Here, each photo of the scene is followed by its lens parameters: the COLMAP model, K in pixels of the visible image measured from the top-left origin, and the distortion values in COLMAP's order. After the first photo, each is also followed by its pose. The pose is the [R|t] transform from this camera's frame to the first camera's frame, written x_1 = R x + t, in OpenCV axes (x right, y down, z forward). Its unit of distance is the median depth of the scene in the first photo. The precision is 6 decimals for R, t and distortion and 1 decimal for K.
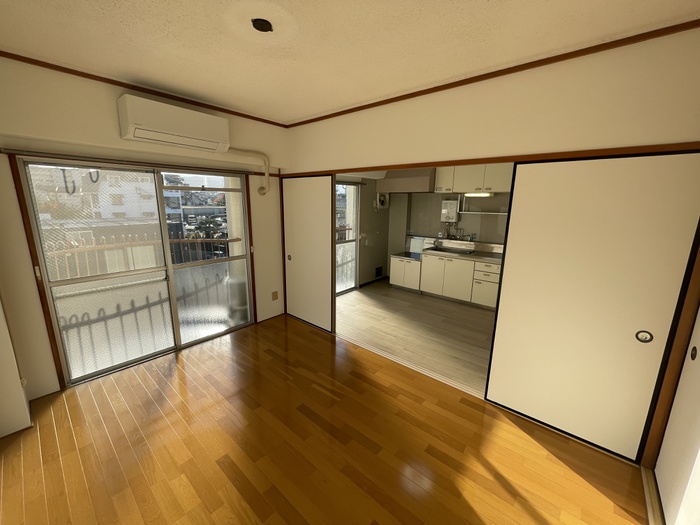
lens RADIAL K [[284.7, 0, 350.1], [0, 284.7, 259.8], [0, 0, 1]] dist [-0.000899, -0.000137]
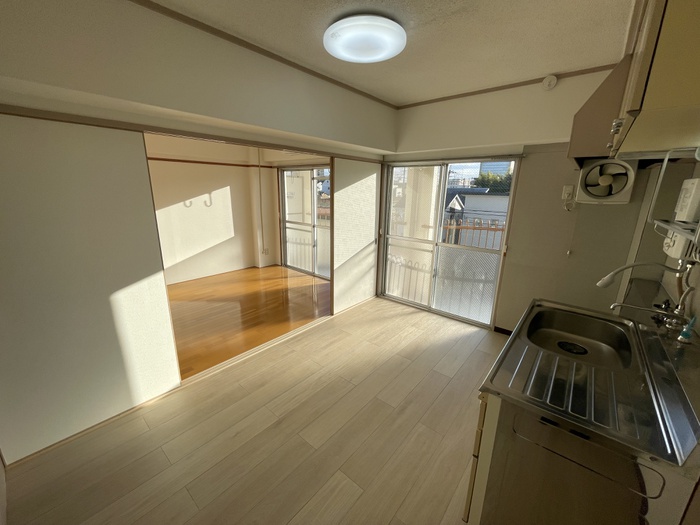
lens RADIAL K [[284.7, 0, 350.1], [0, 284.7, 259.8], [0, 0, 1]] dist [-0.000899, -0.000137]
pose [[0.002349, 0.230744, -0.973012, 0.979410], [-0.218278, 0.949670, 0.224682, -0.191629], [0.975884, 0.211860, 0.052597, 1.054435]]
